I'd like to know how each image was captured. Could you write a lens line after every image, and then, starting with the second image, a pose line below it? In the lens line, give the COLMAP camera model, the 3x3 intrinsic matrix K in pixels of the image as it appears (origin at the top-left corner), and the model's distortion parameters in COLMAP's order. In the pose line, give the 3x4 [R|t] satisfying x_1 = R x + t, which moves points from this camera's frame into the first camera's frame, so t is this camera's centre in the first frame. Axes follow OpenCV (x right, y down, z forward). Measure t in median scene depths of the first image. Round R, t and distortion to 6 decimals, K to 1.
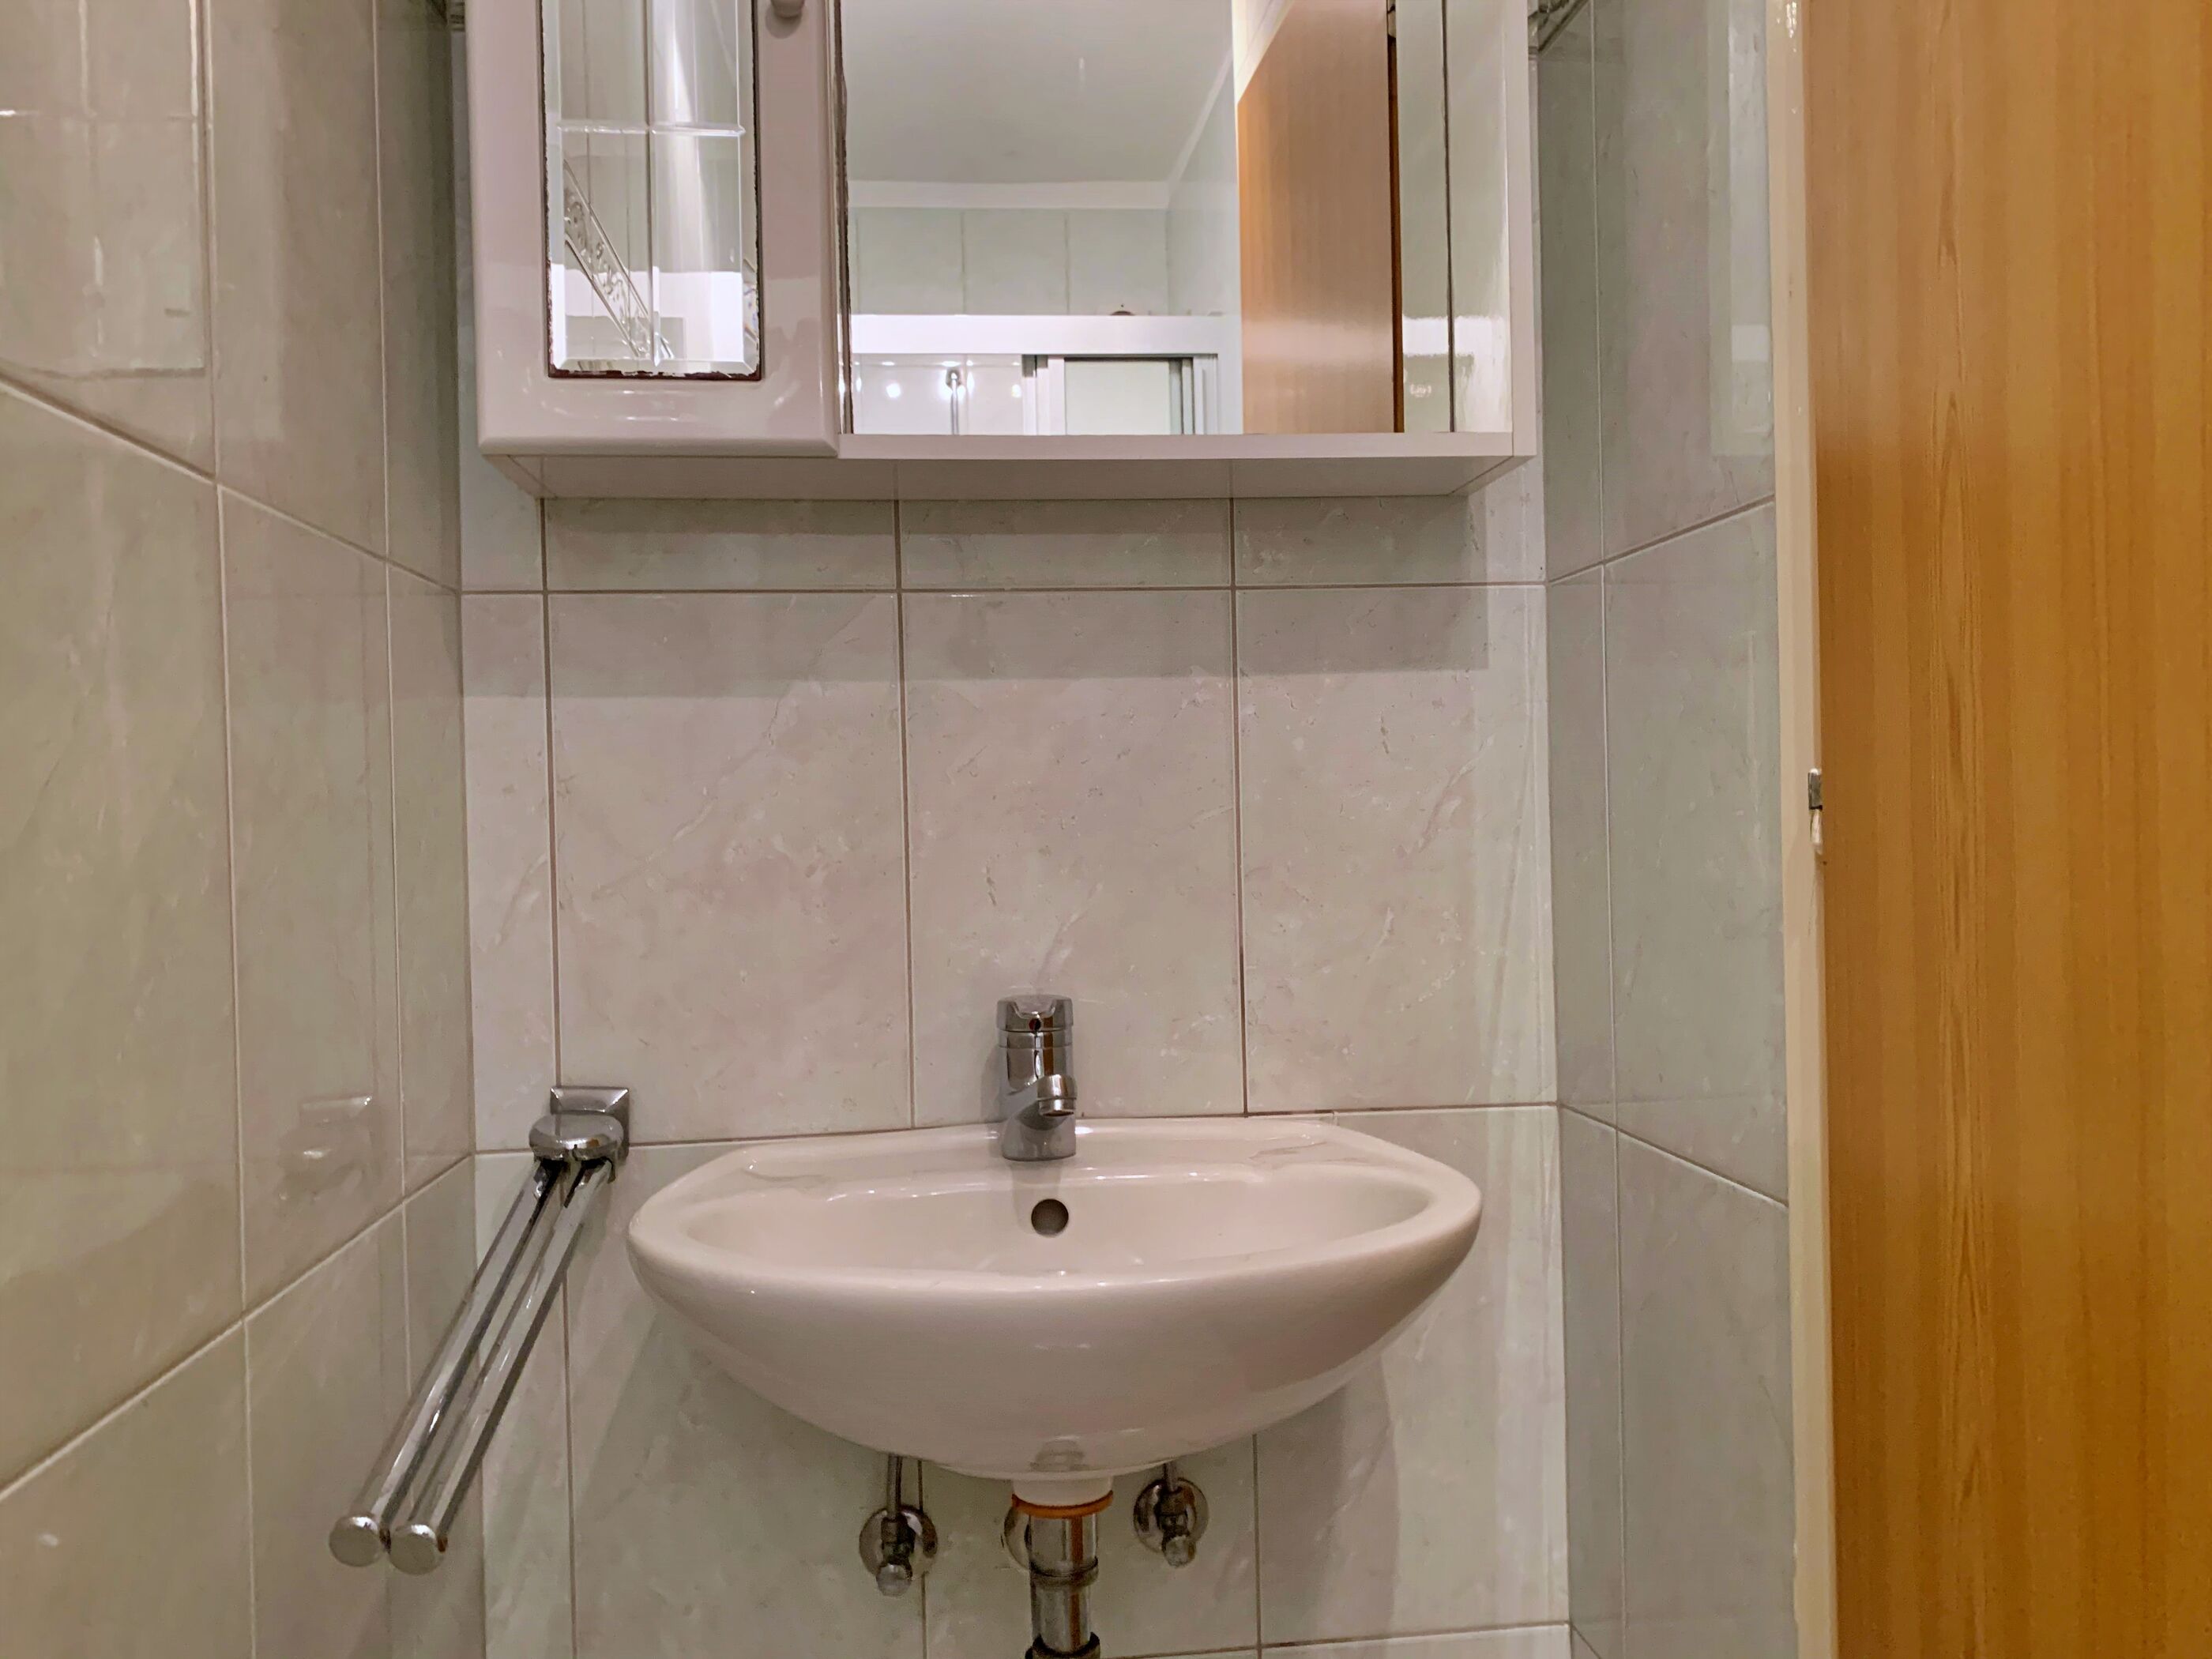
lens RADIAL K [[1692.9, 0, 1105.4], [0, 1692.9, 829.3], [0, 0, 1]] dist [0.022429, -0.025677]
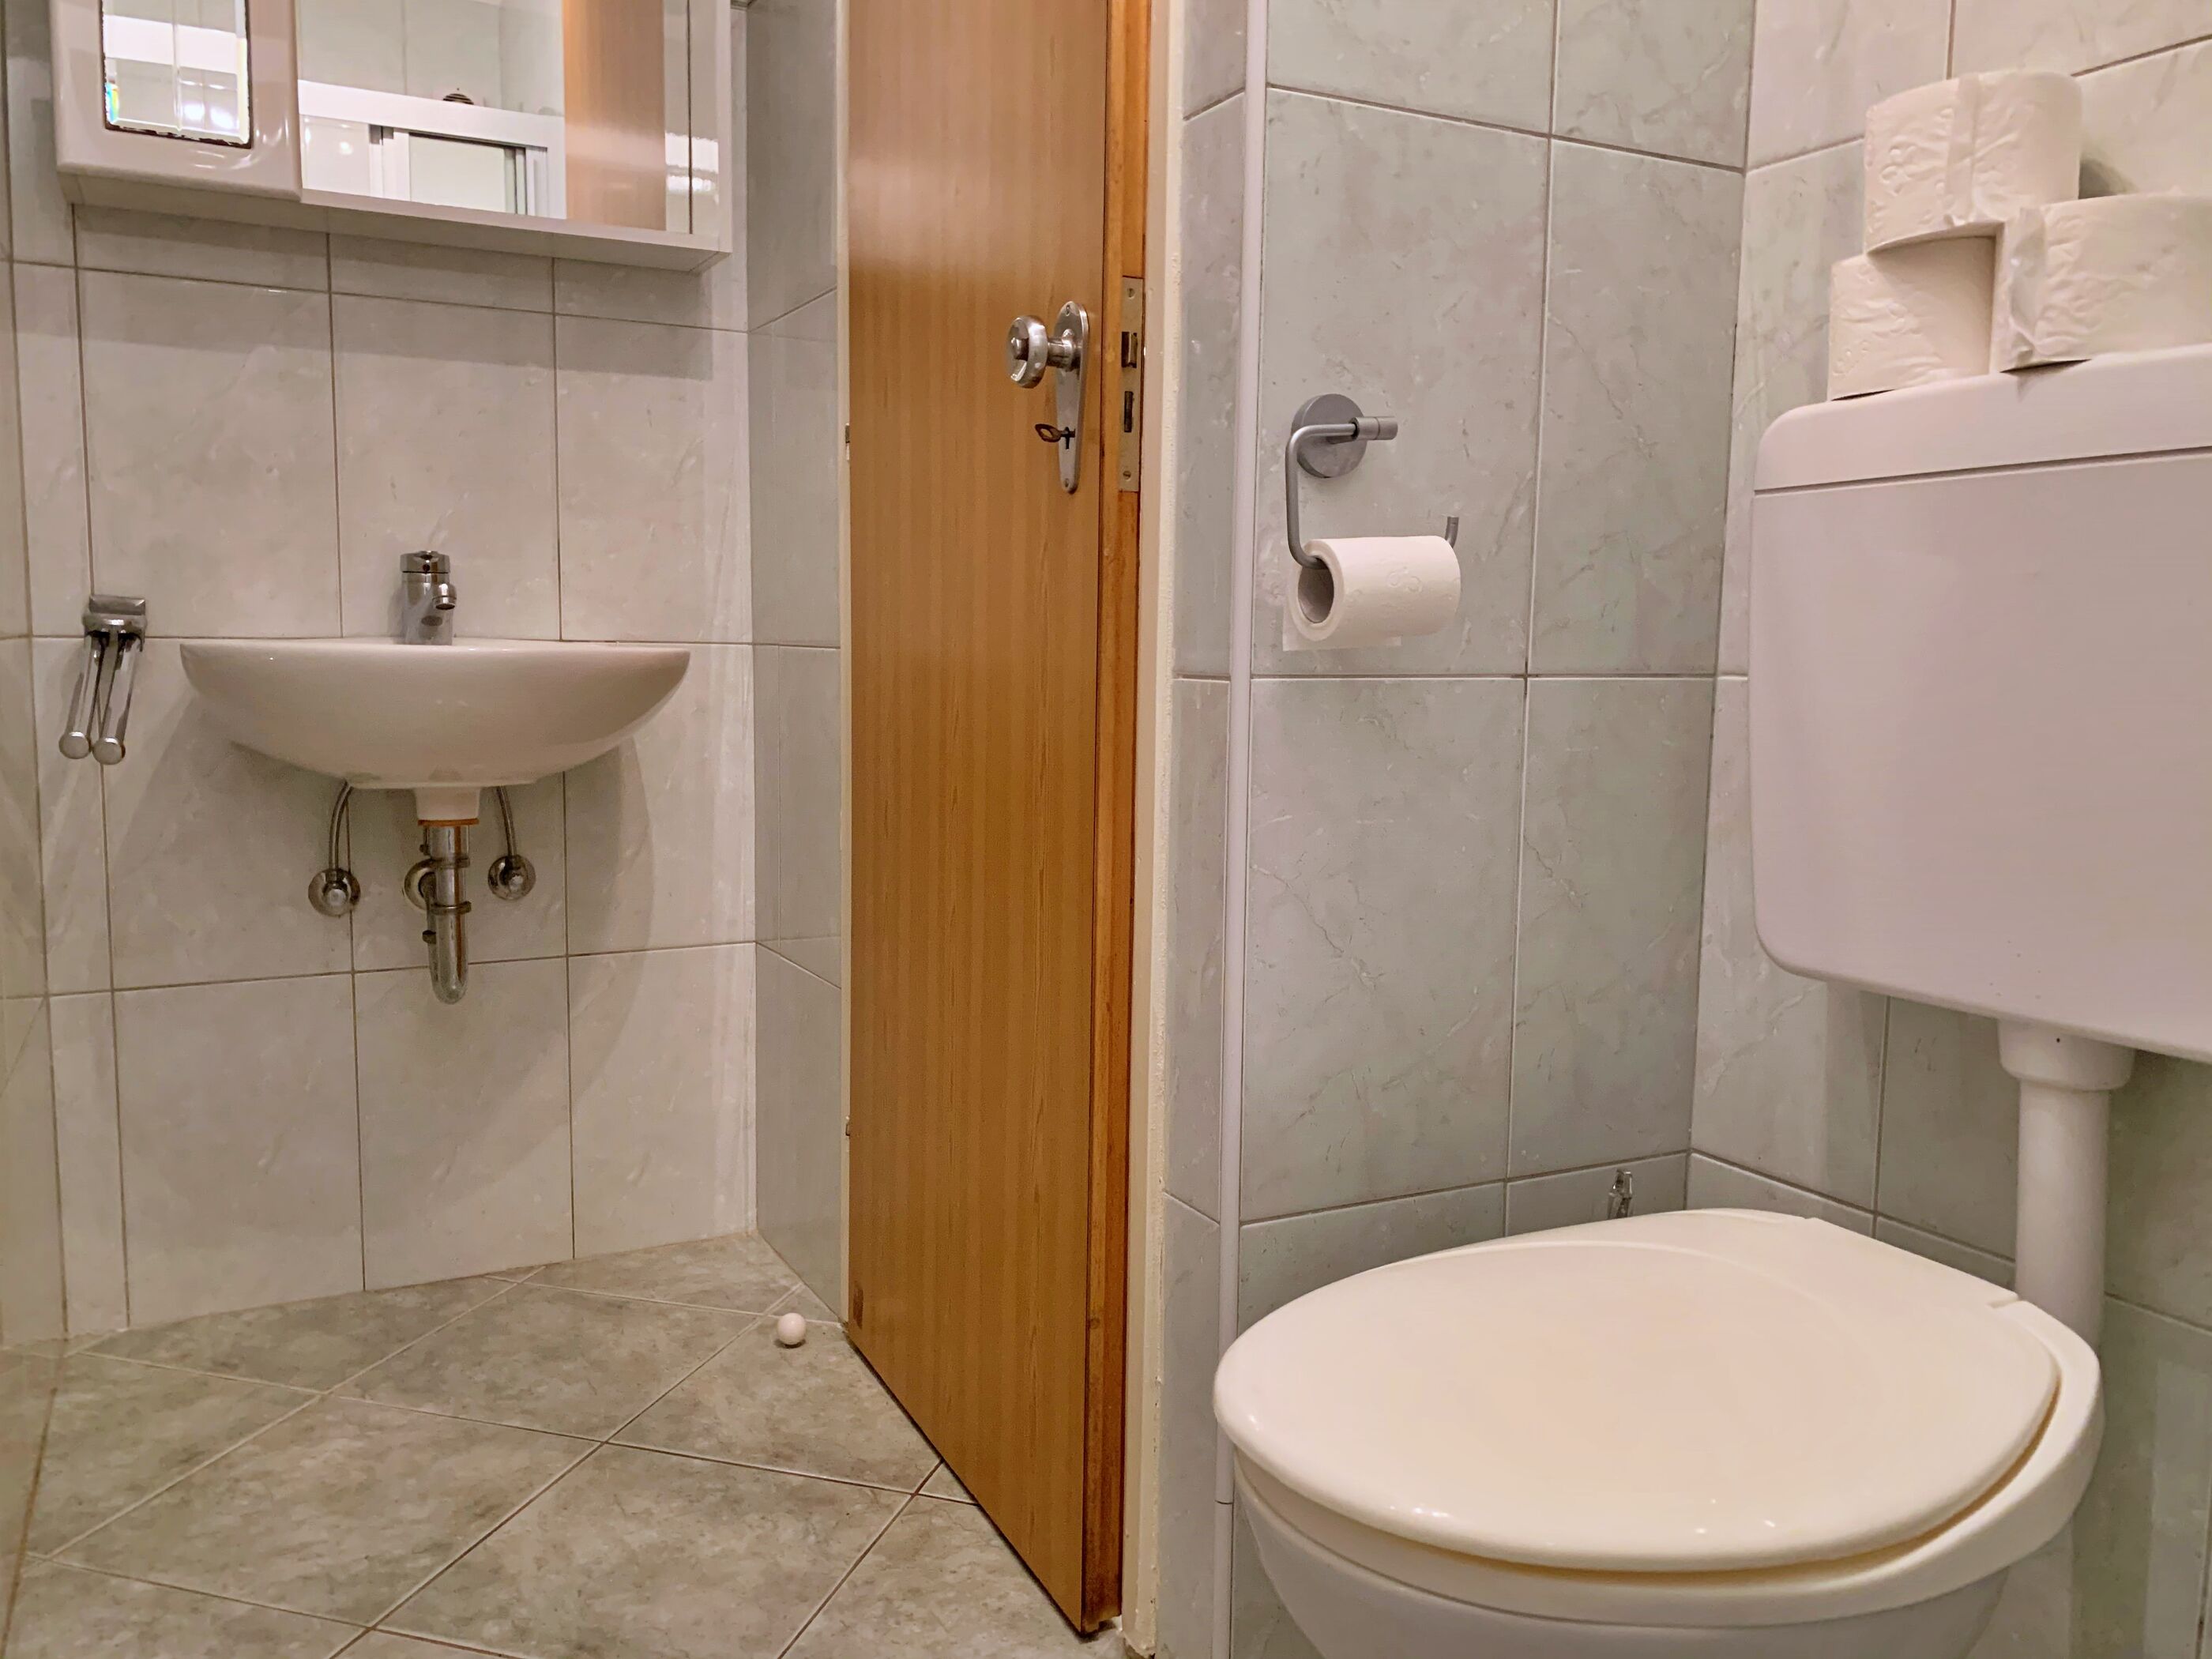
lens RADIAL K [[1692.9, 0, 1103.0], [0, 1692.9, 796.3], [0, 0, 1]] dist [0.022429, -0.025677]
pose [[0.928431, -0.002702, 0.371496, -0.041986], [-0.029349, 0.996315, 0.080595, 0.171938], [-0.370345, -0.085730, 0.924930, -0.746105]]
